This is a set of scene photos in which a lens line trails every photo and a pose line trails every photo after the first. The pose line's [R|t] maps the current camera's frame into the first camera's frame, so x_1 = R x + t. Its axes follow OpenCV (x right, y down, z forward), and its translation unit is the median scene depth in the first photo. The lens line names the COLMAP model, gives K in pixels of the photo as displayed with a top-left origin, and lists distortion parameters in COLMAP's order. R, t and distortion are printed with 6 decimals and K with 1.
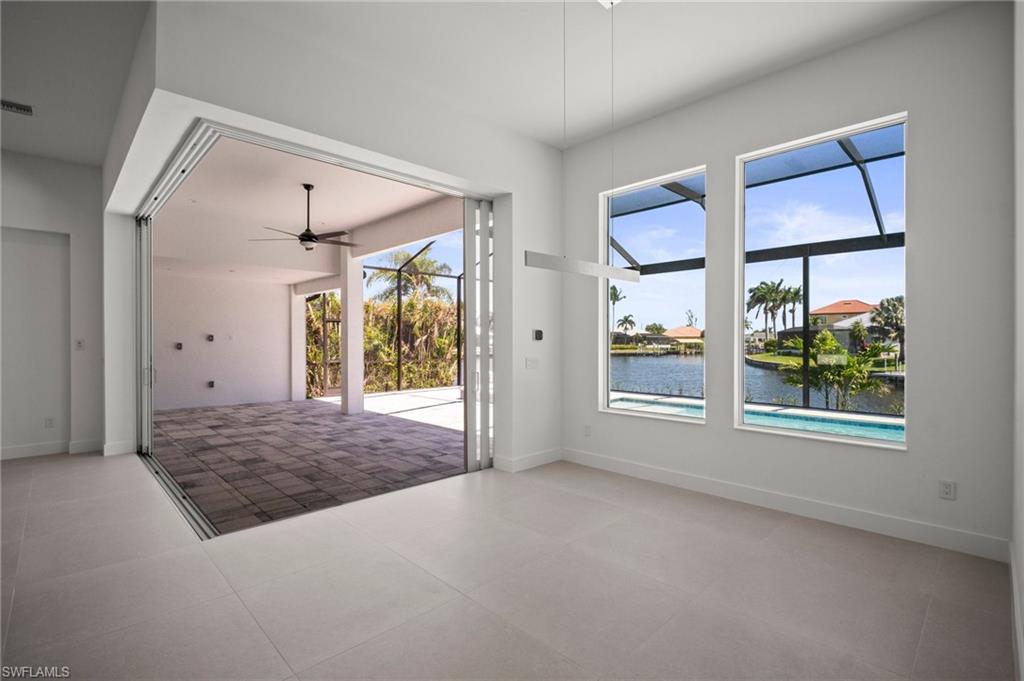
lens RADIAL K [[472.7, 0, 512.0], [0, 472.7, 340.5], [0, 0, 1]] dist [-0.001531, -0.000369]
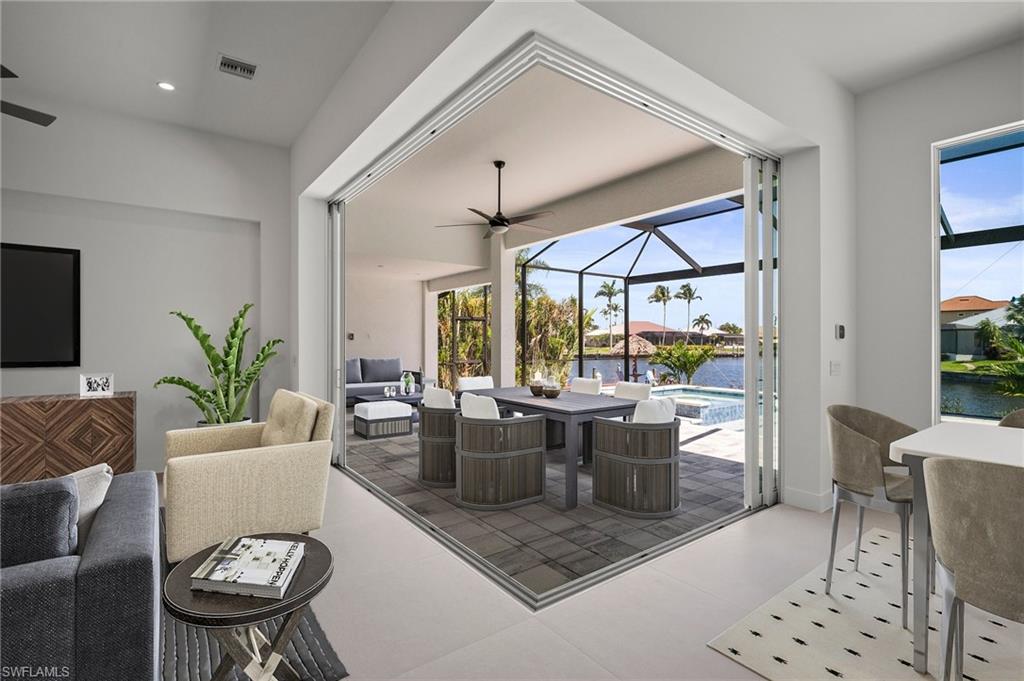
lens RADIAL K [[469.3, 0, 512.0], [0, 469.3, 340.5], [0, 0, 1]] dist [-0.001453, -0.000210]
pose [[0.992102, 0.002348, -0.125411, -0.121447], [-0.002350, 0.999997, 0.000126, 0.001073], [0.125411, 0.000169, 0.992105, 0.056439]]
